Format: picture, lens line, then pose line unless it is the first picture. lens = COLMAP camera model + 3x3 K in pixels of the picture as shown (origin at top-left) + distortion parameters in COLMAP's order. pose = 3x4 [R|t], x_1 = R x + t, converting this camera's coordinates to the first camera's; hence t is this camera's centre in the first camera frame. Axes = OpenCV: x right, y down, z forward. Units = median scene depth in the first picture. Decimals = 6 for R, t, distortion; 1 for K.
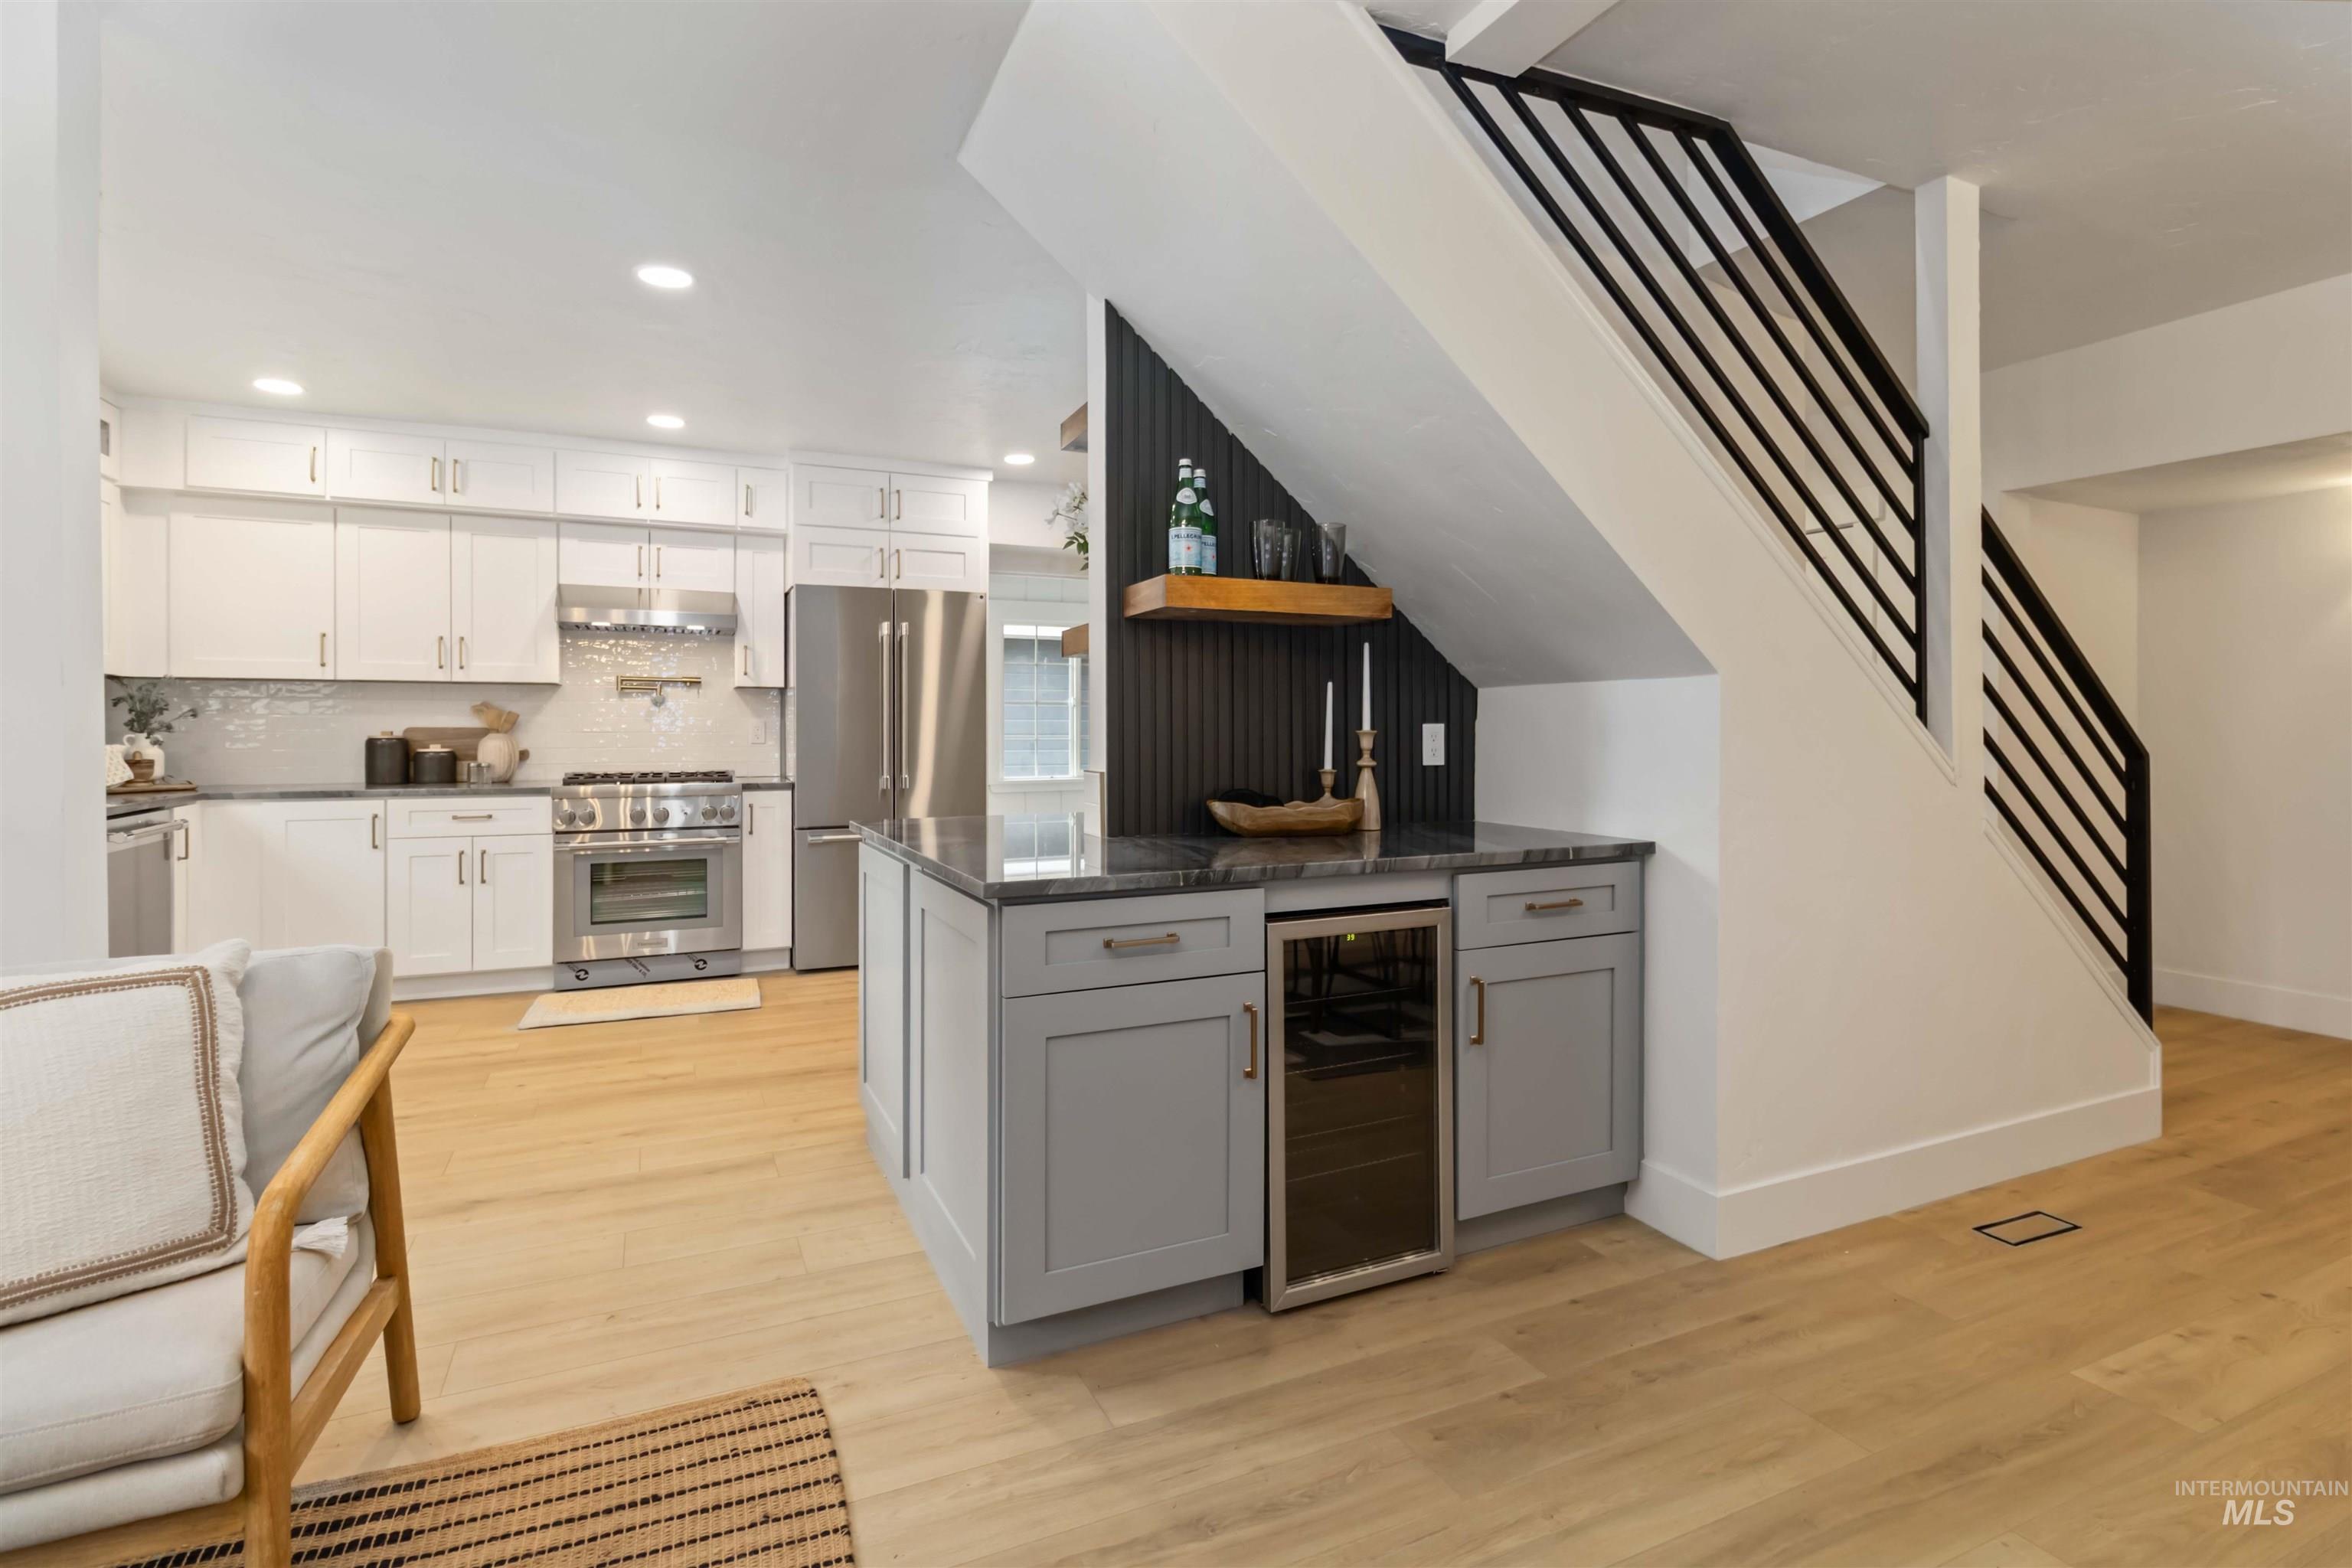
lens RADIAL K [[1127.9, 0, 1184.5], [0, 1127.9, 730.9], [0, 0, 1]] dist [0.002862, 0.000625]
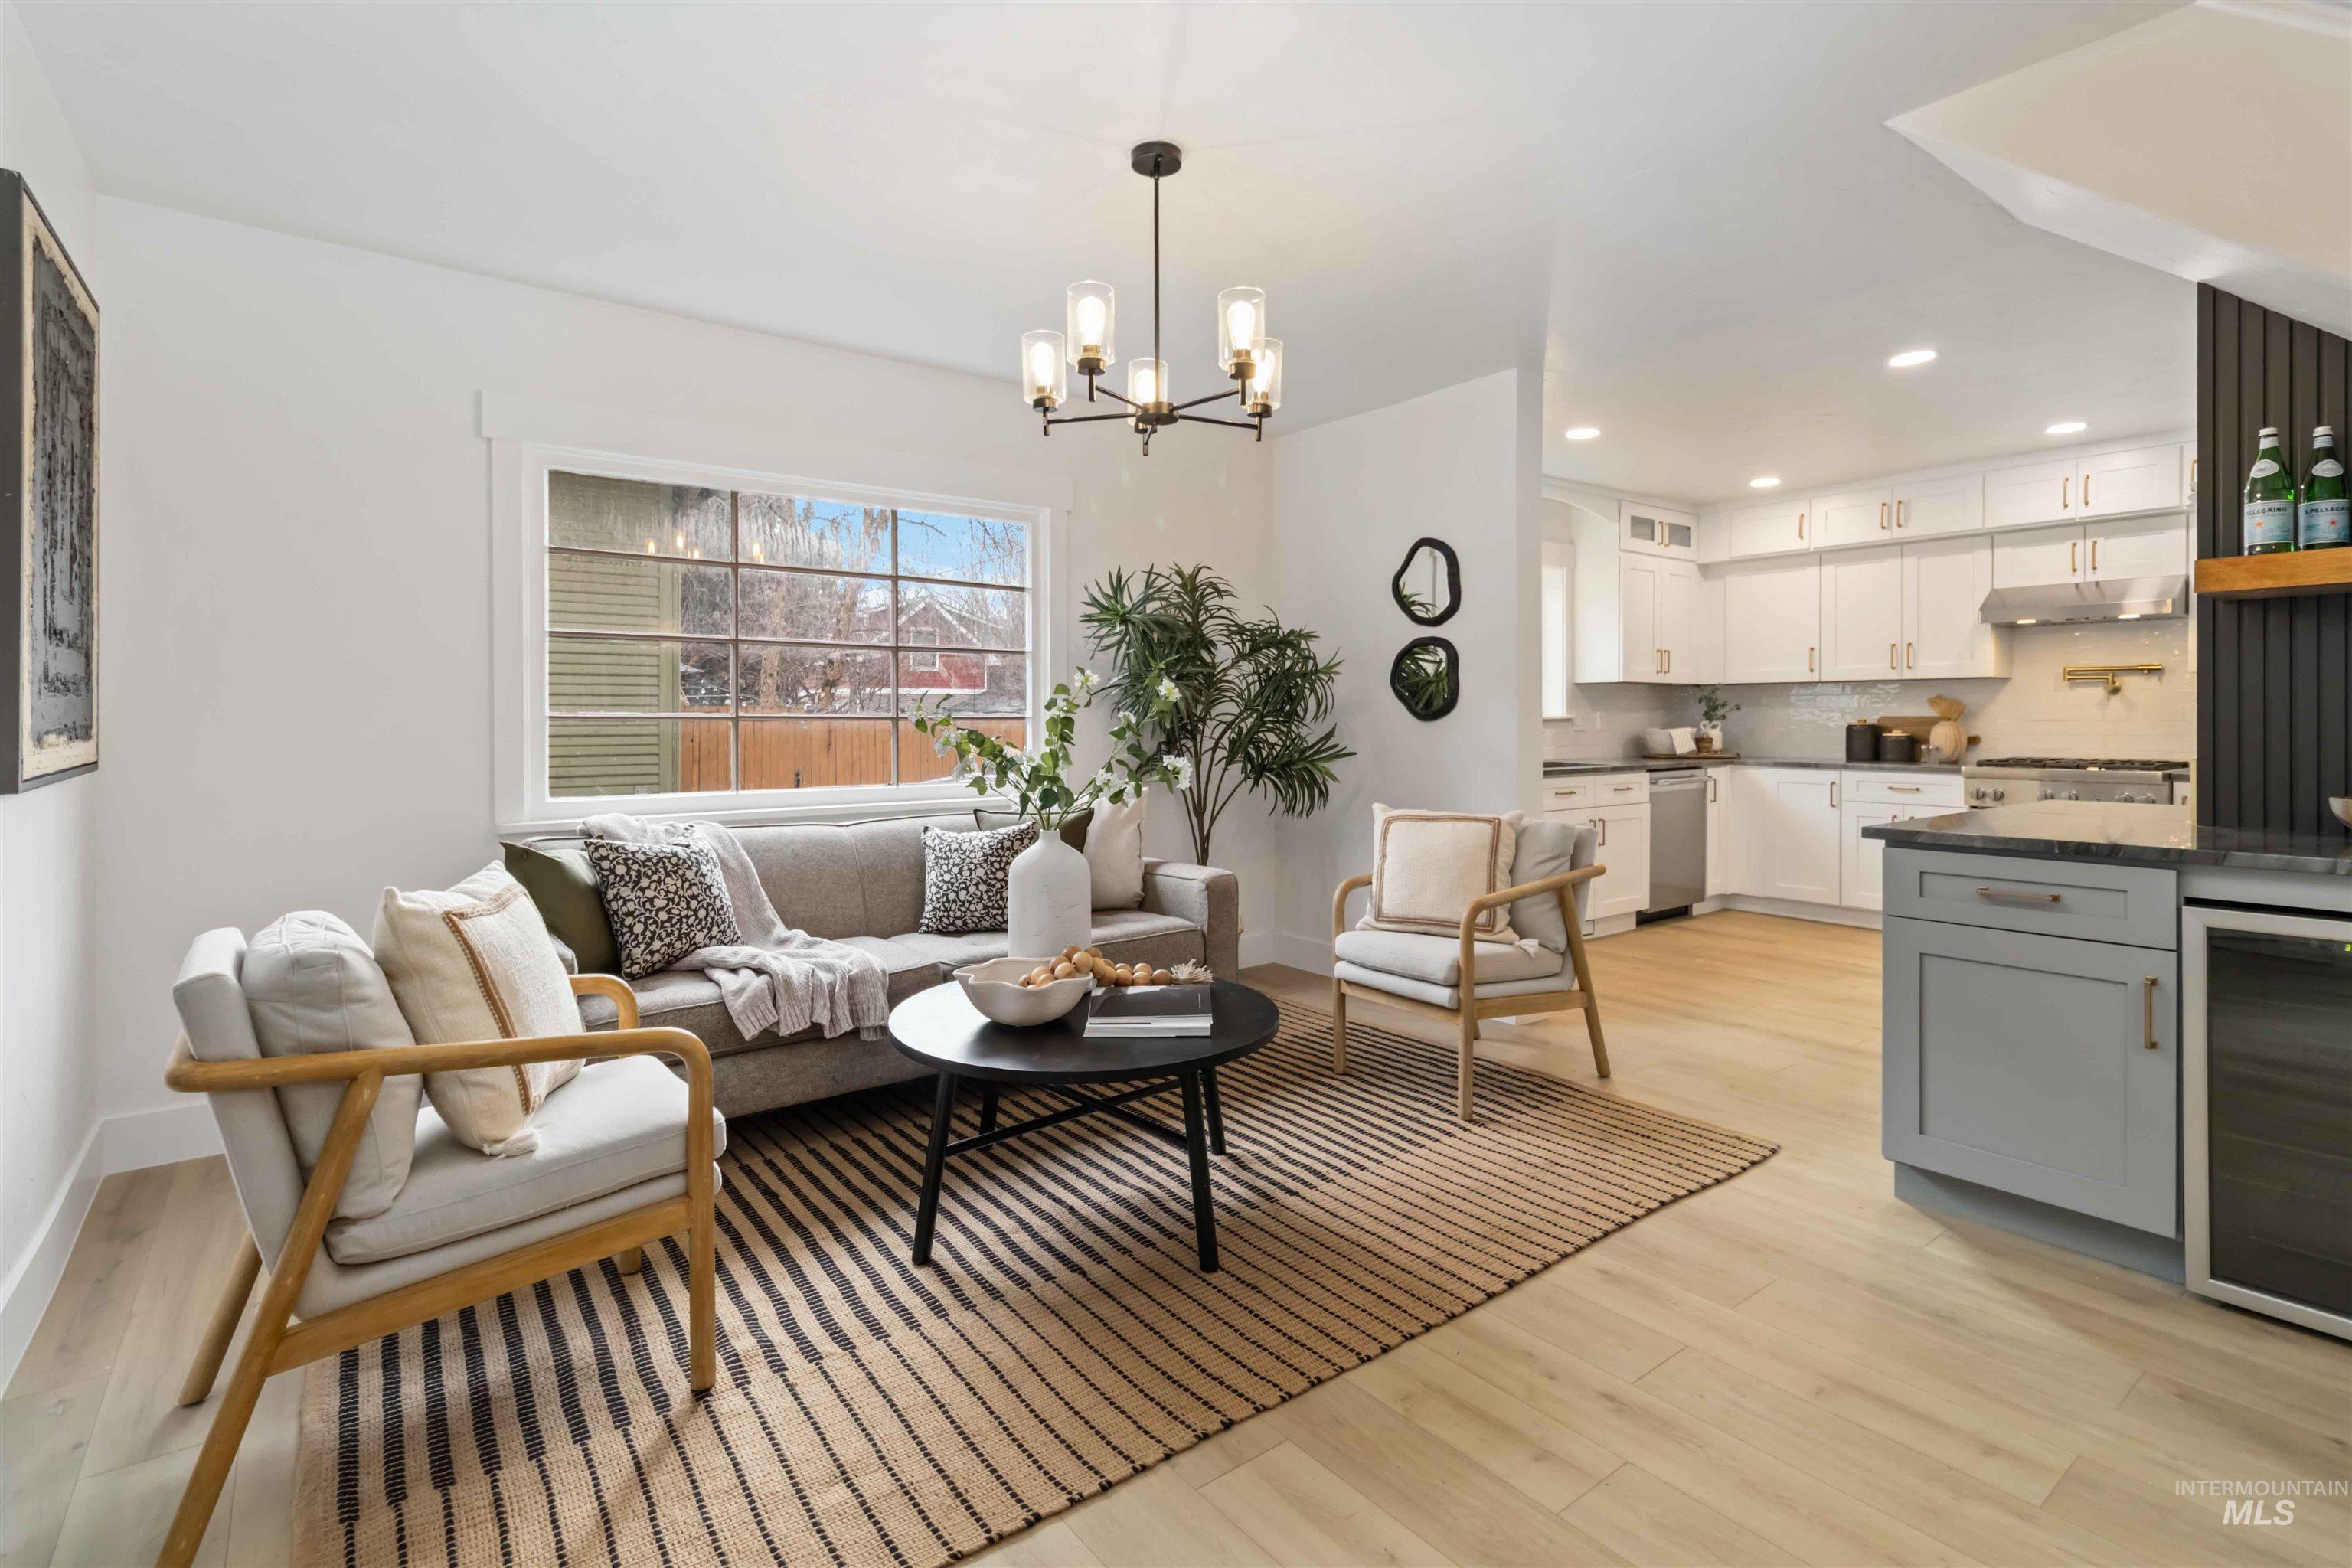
lens RADIAL K [[1127.9, 0, 1184.5], [0, 1127.9, 730.9], [0, 0, 1]] dist [0.002862, 0.000625]
pose [[0.226273, 0.009356, -0.974019, 0.392346], [-0.000463, 0.999955, 0.009497, 0.001469], [0.974064, -0.001698, 0.226268, -0.049561]]
